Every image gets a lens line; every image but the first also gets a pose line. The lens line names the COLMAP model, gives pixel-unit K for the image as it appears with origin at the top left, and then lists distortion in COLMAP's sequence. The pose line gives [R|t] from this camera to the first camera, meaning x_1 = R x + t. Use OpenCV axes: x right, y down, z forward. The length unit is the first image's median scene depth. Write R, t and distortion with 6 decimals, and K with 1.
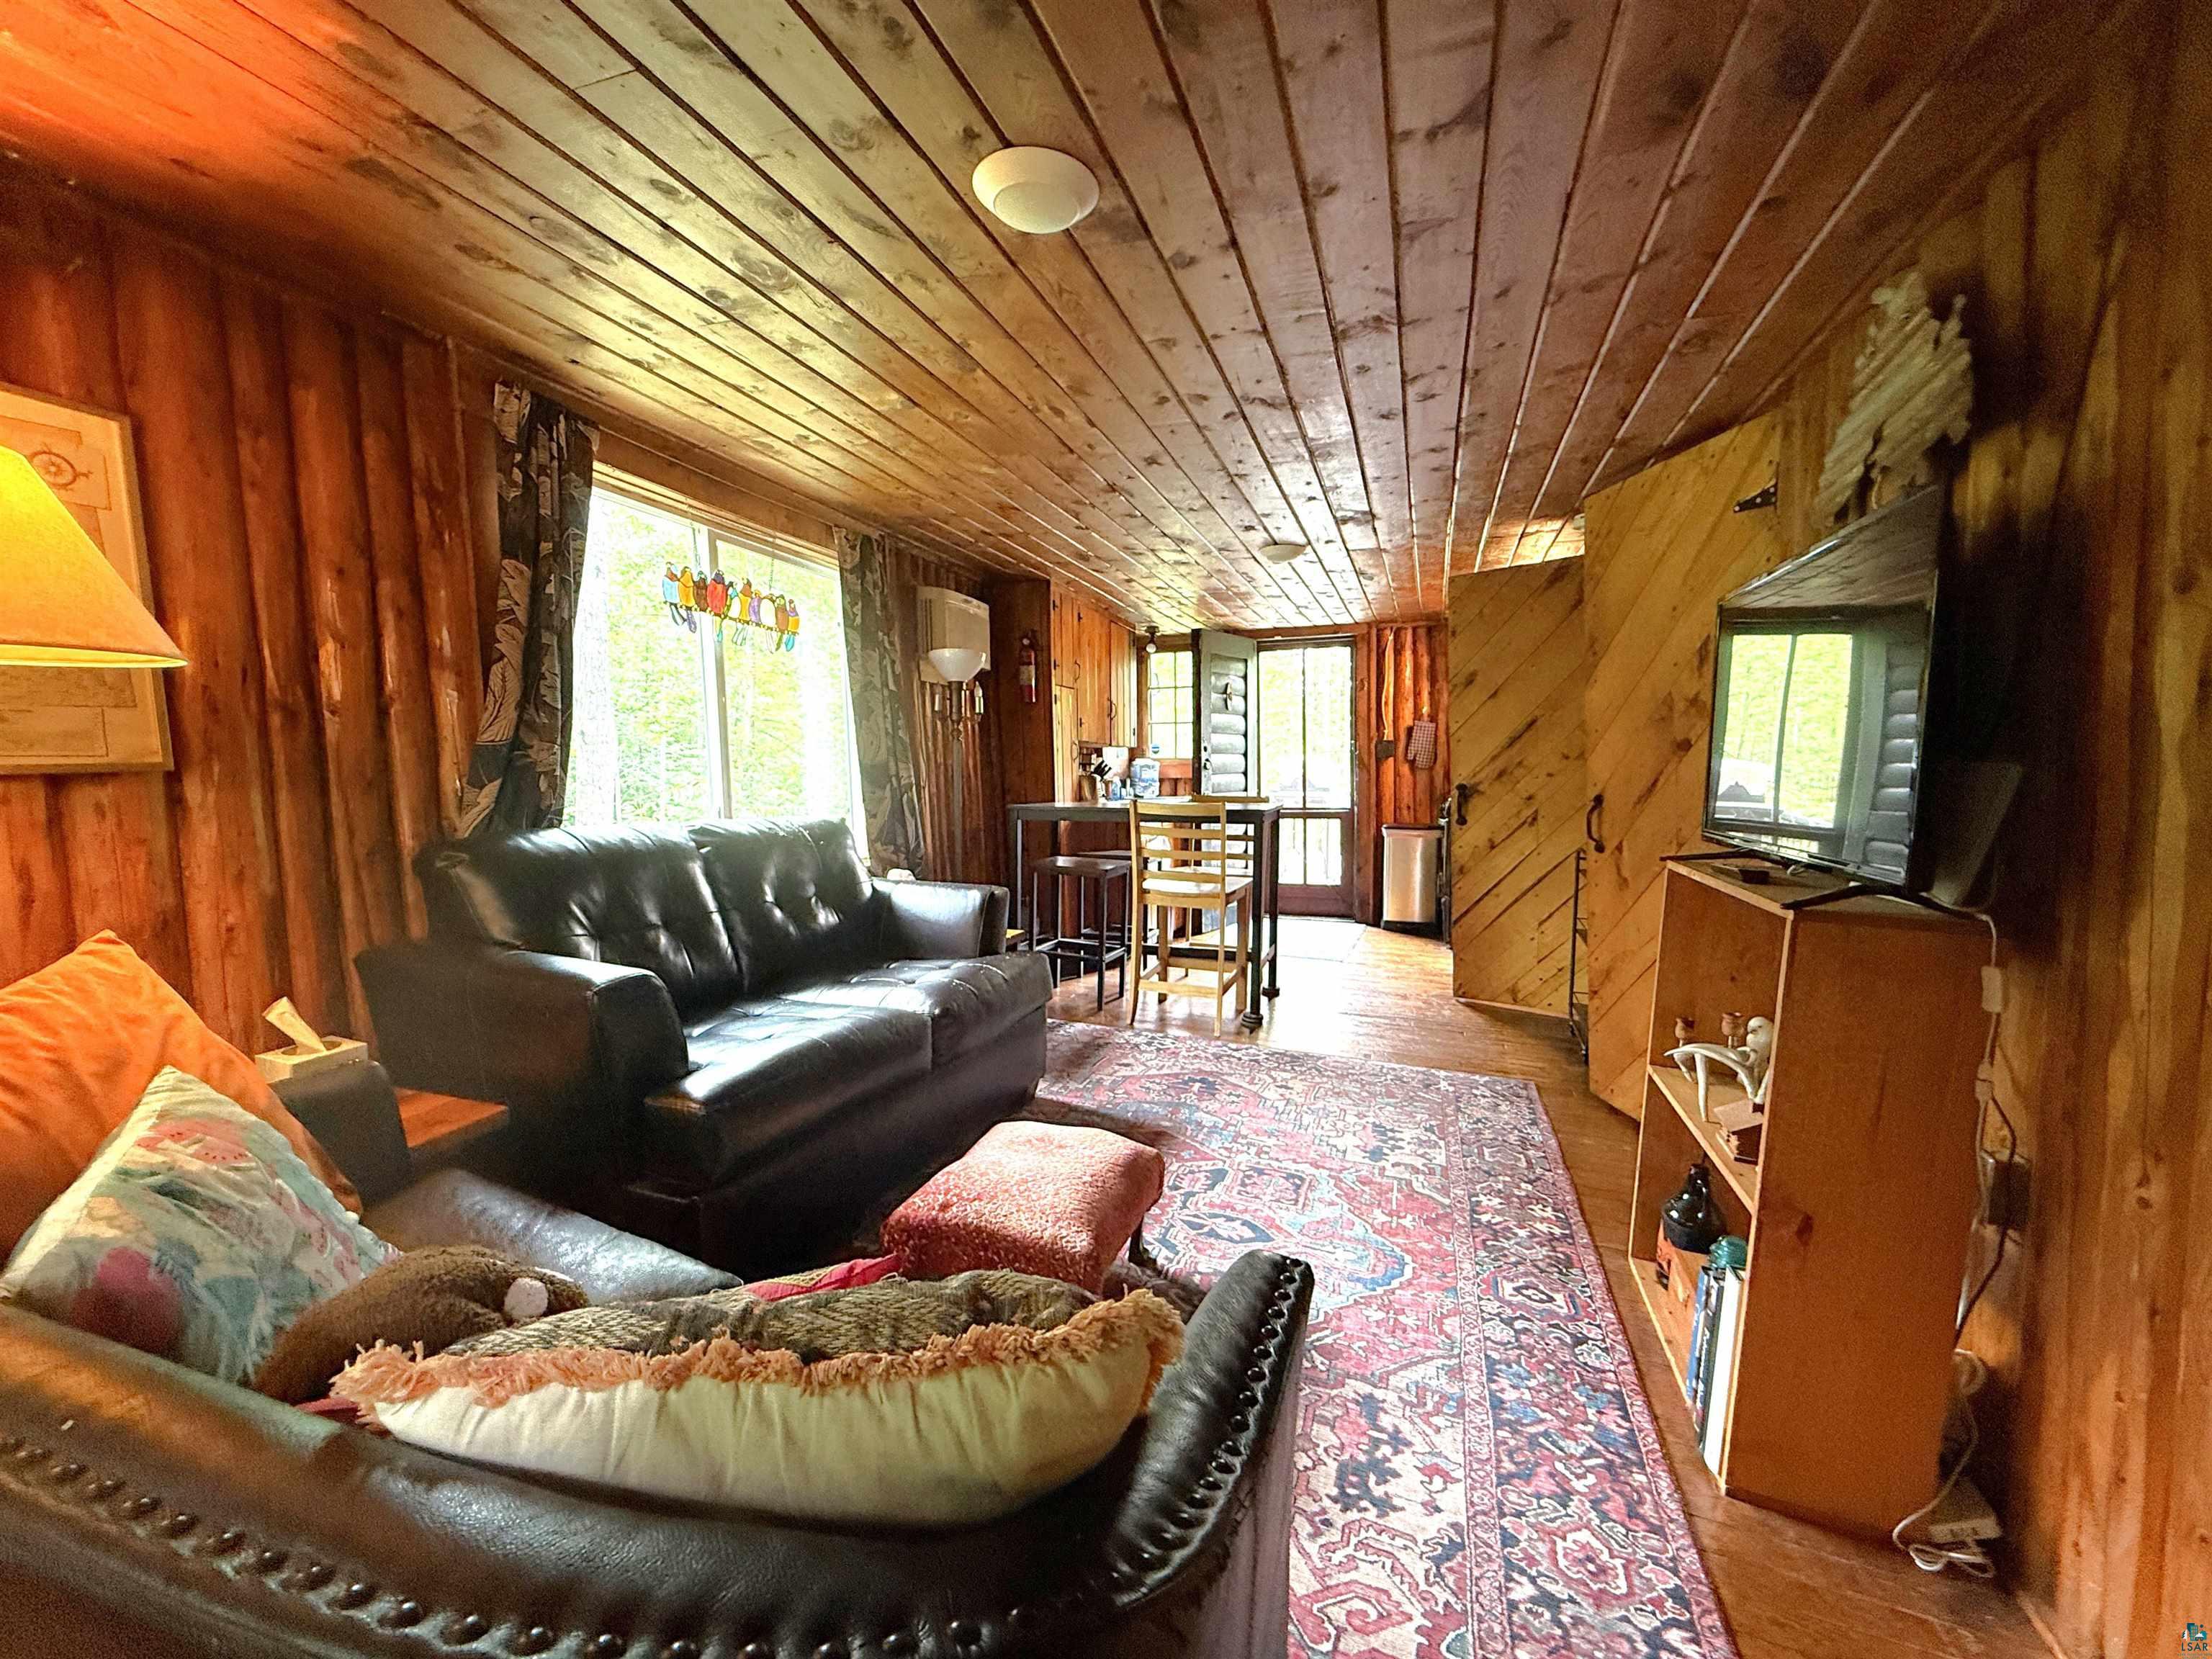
lens RADIAL K [[883.1, 0, 1106.8], [0, 883.1, 838.2], [0, 0, 1]] dist [-0.000340, 0.000339]
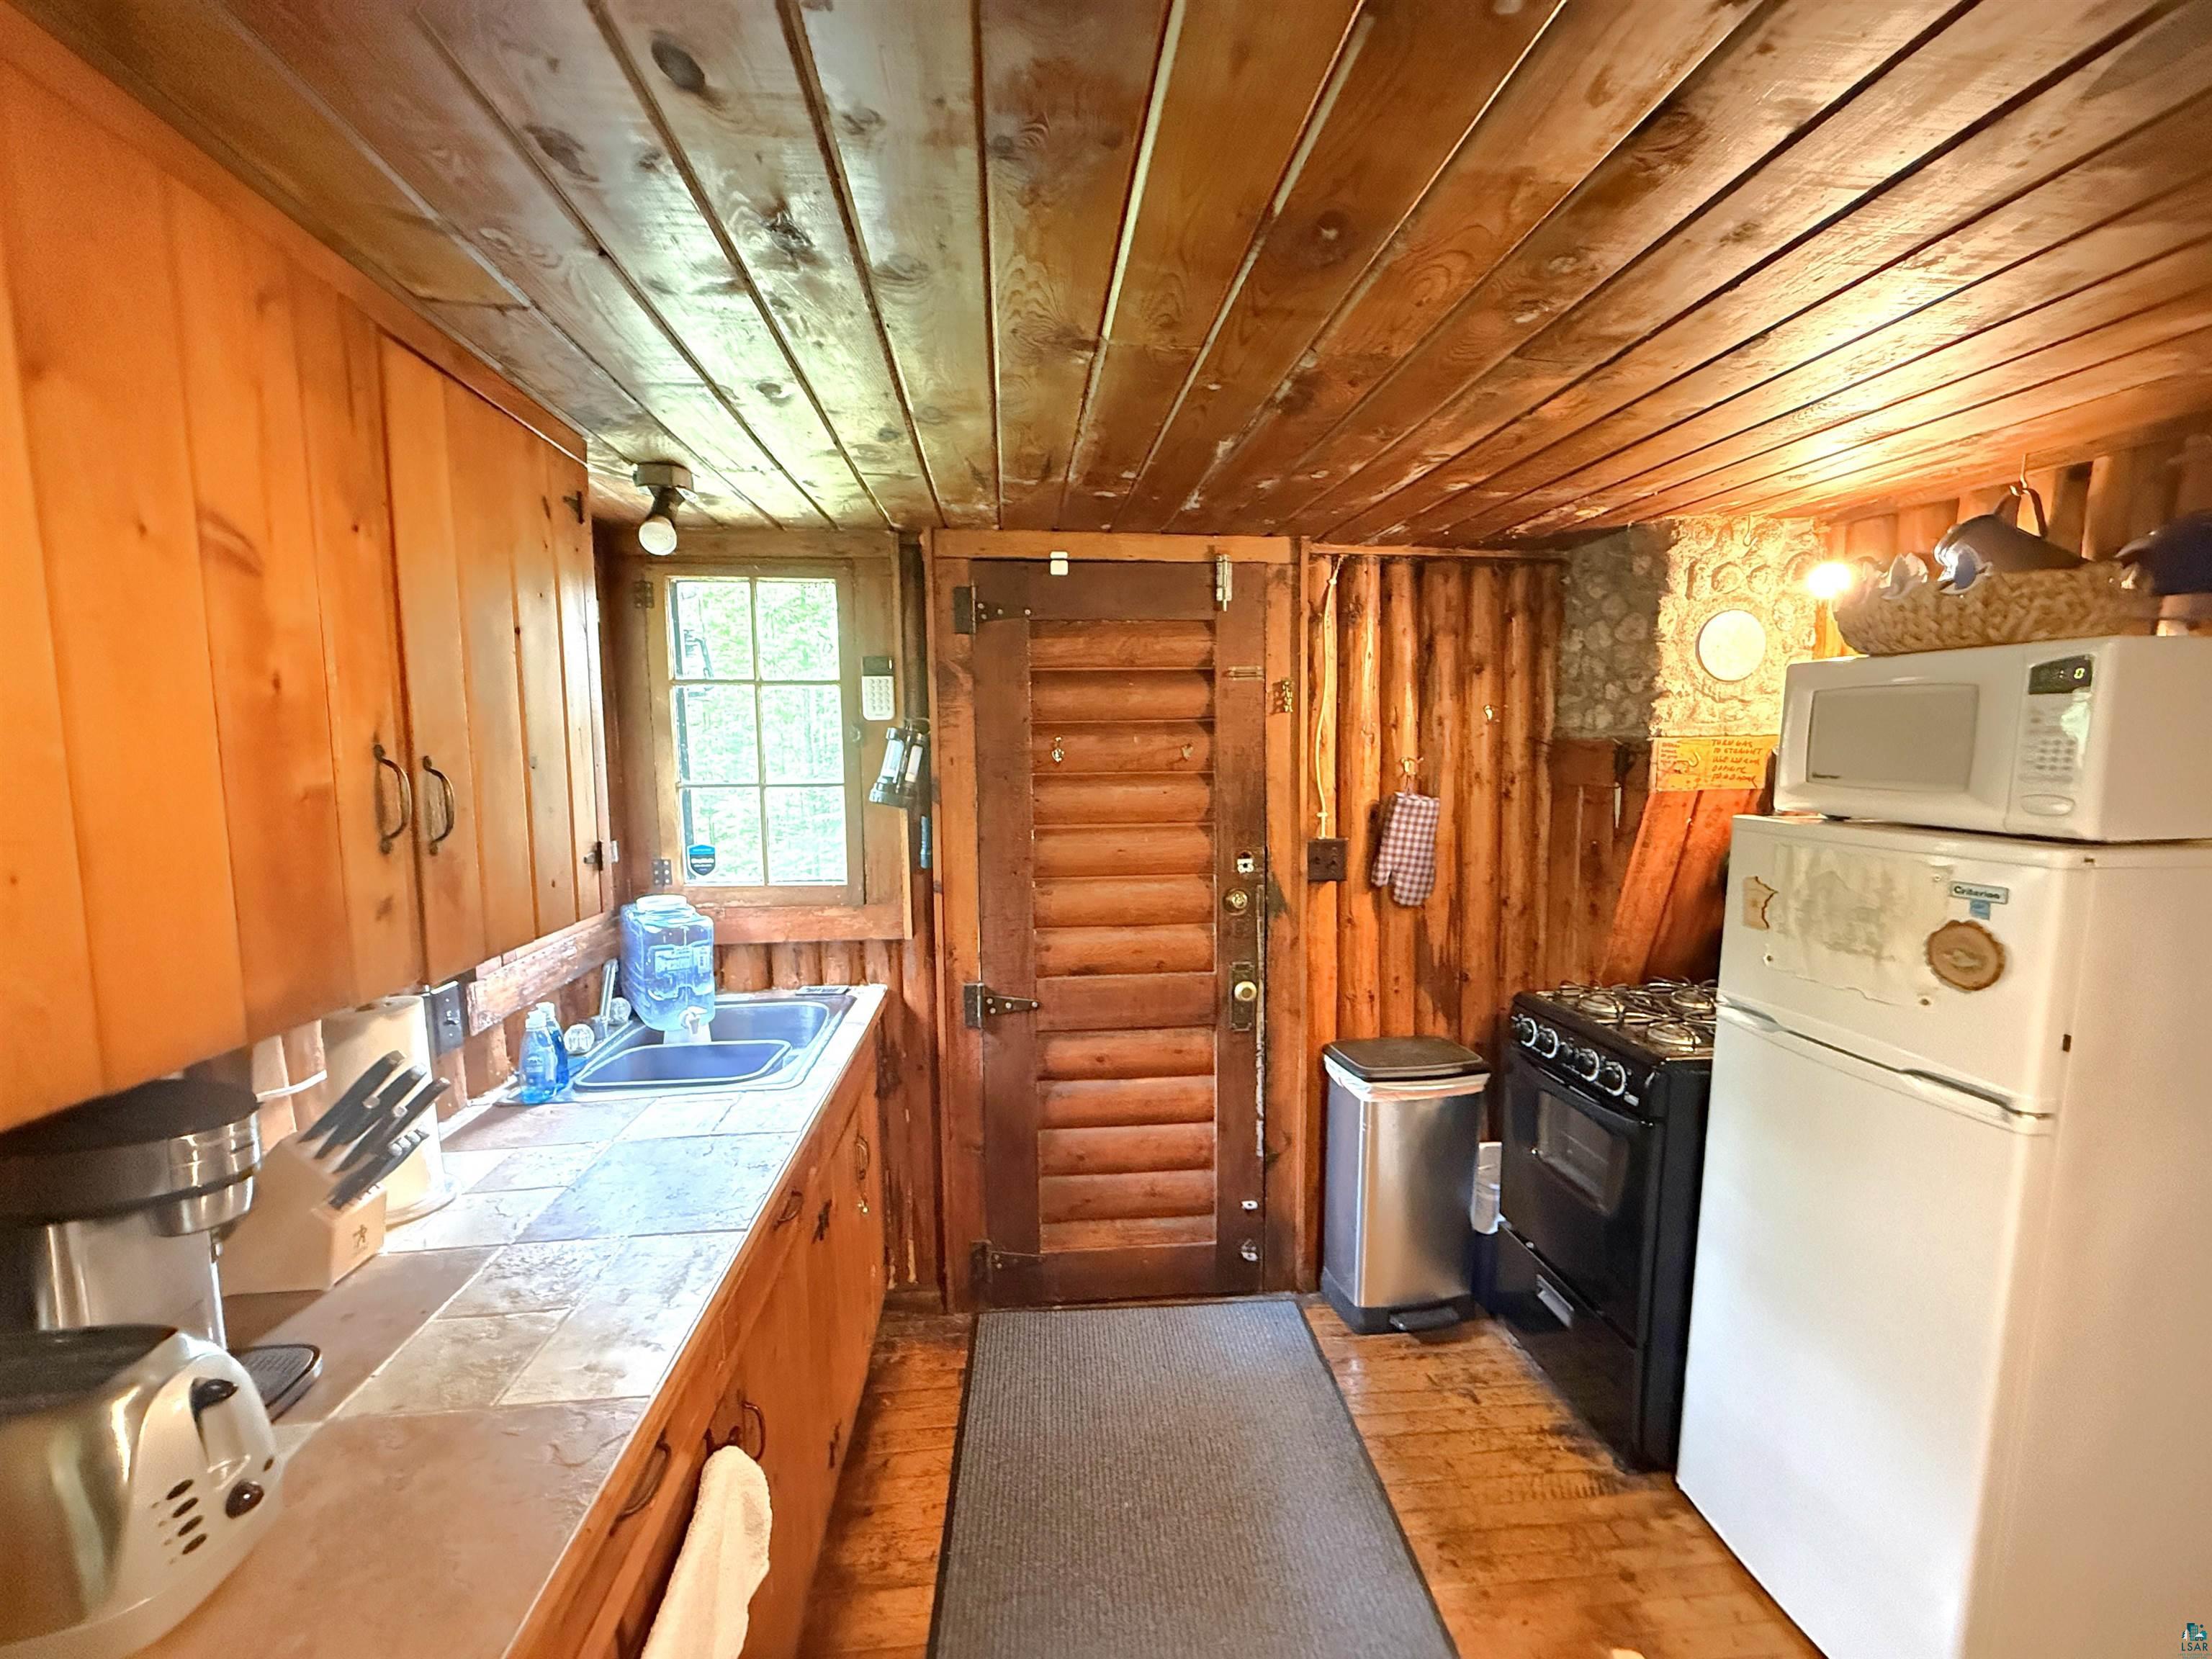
lens RADIAL K [[883.1, 0, 1103.2], [0, 883.1, 834.9], [0, 0, 1]] dist [-0.000340, 0.000339]
pose [[0.899948, -0.034392, 0.434638, 0.051425], [0.031632, 0.999407, 0.013584, -0.121653], [-0.434848, 0.001524, 0.900503, 0.683863]]
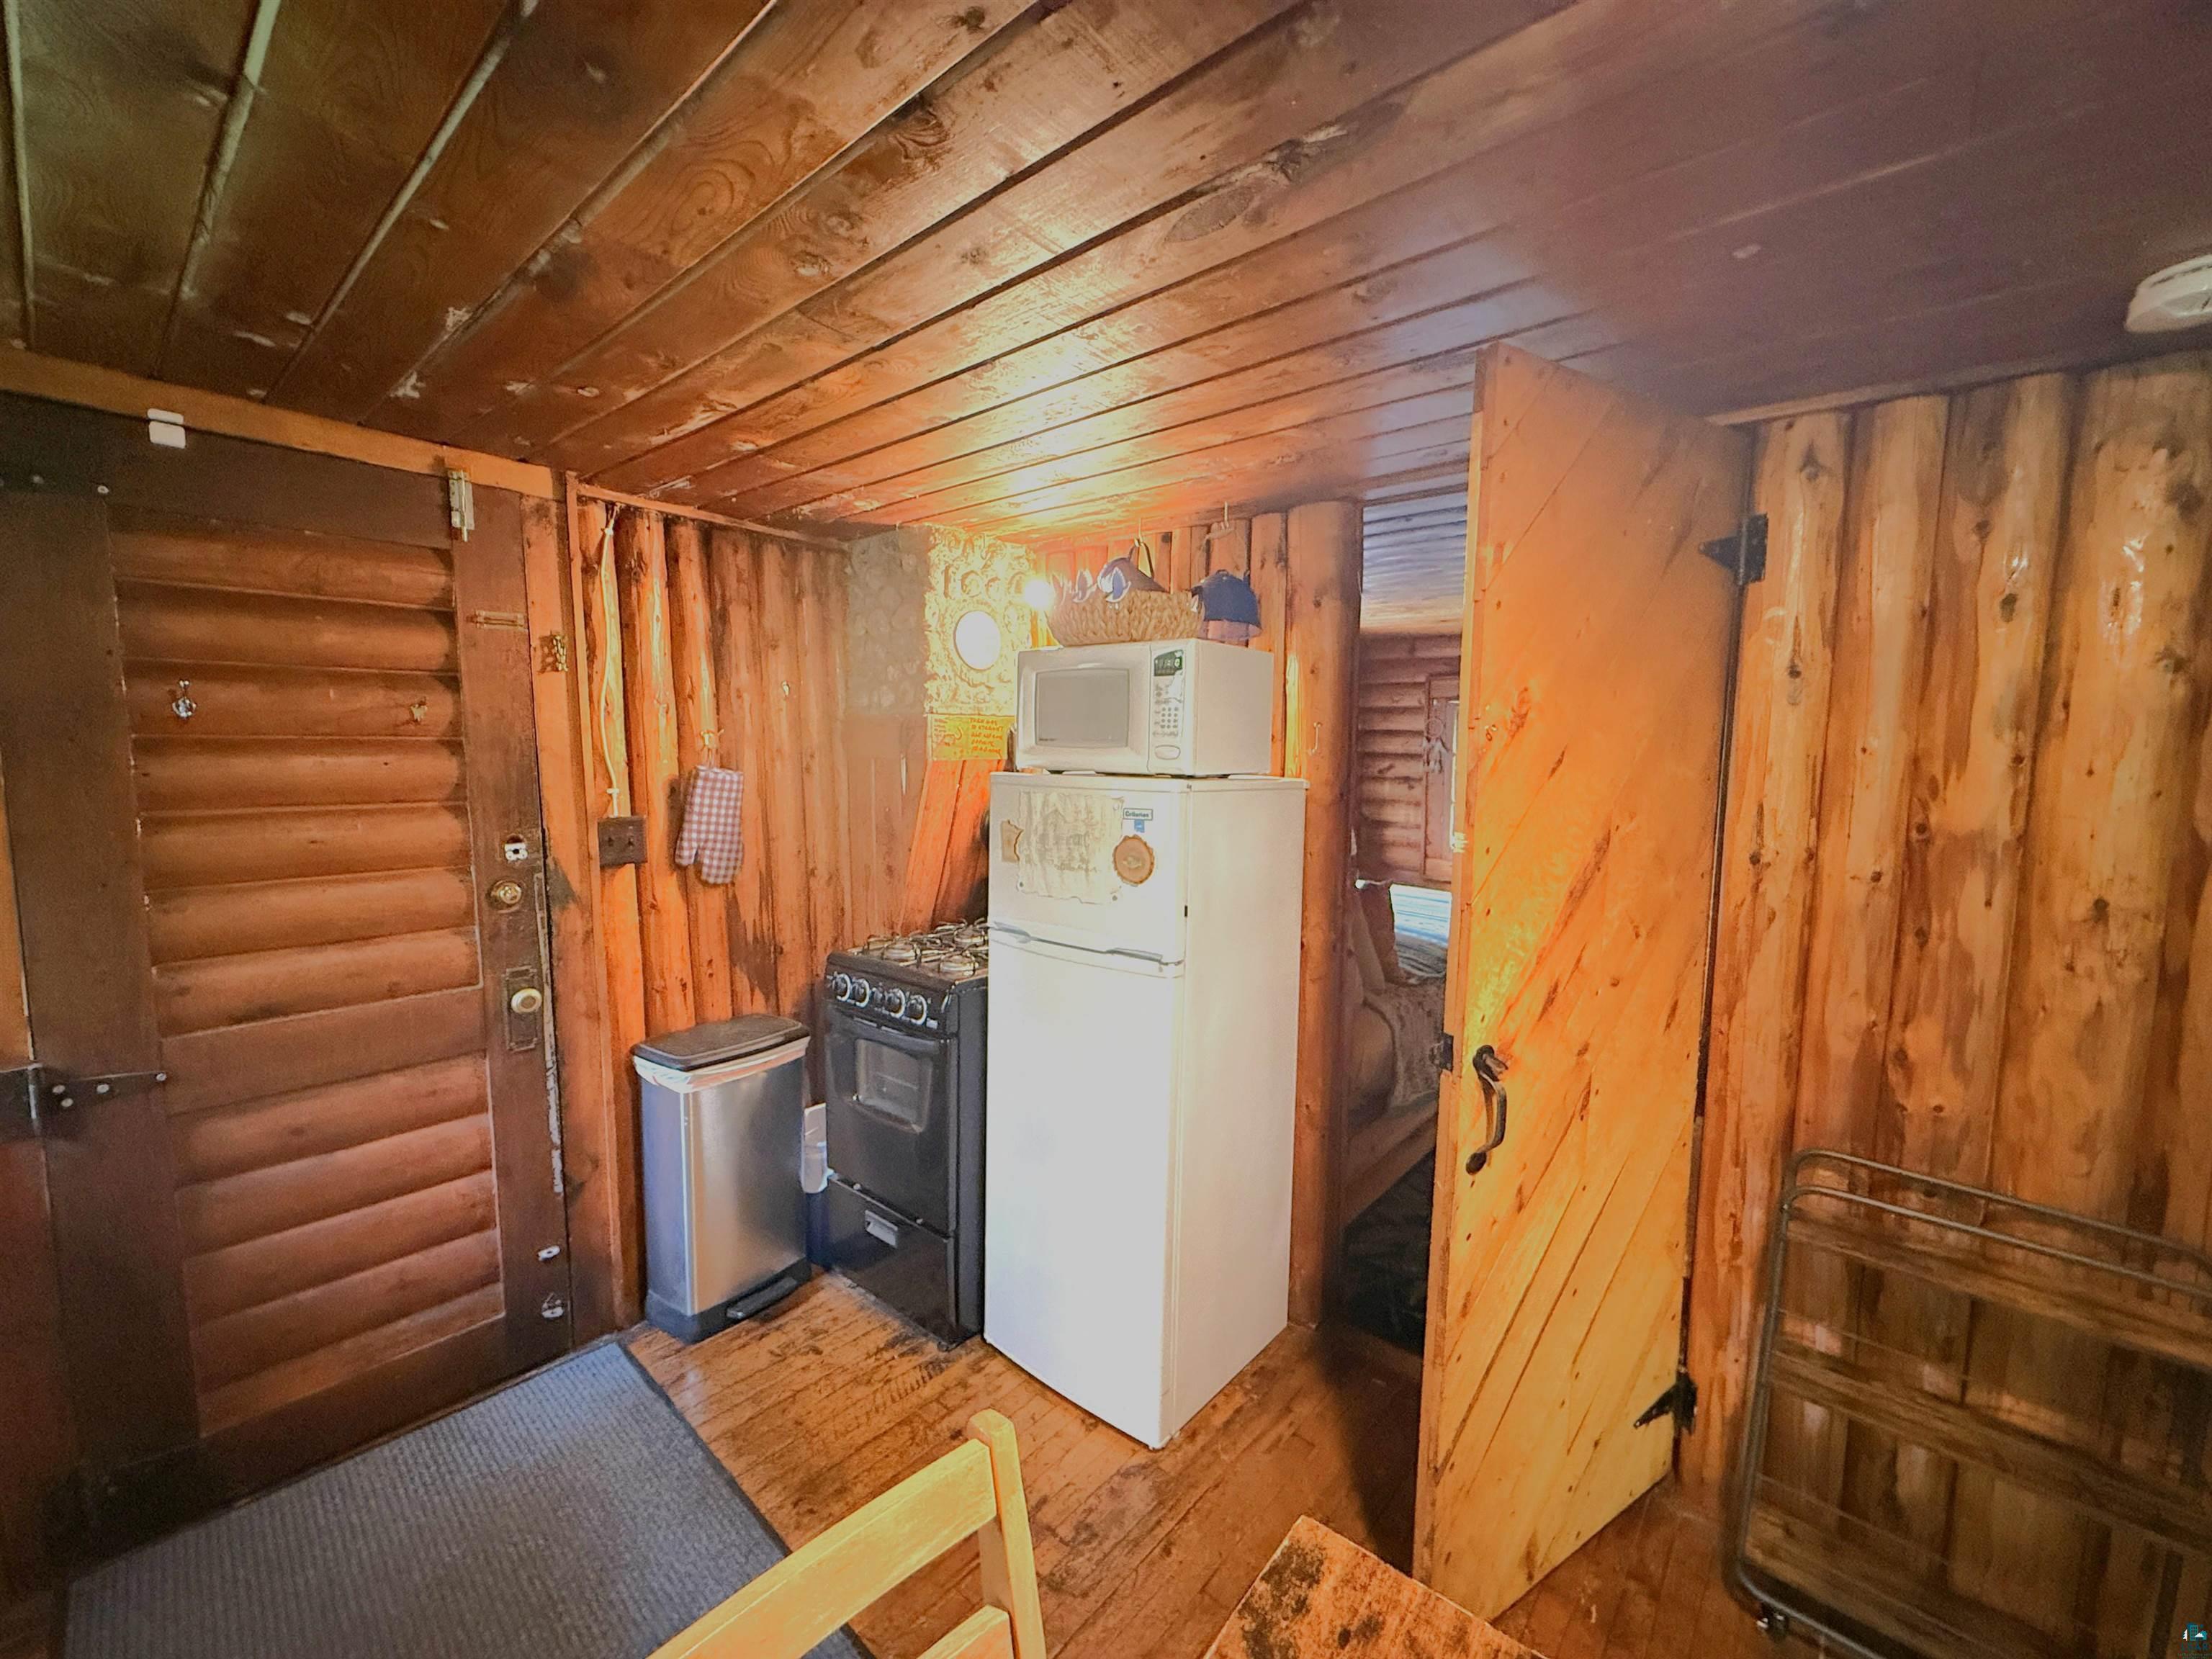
lens RADIAL K [[883.1, 0, 1105.5], [0, 883.1, 829.7], [0, 0, 1]] dist [-0.000340, 0.000339]
pose [[0.351052, -0.068603, 0.933840, 0.049020], [0.072676, 0.996300, 0.045871, -0.108388], [-0.933531, 0.051765, 0.354739, 0.687658]]
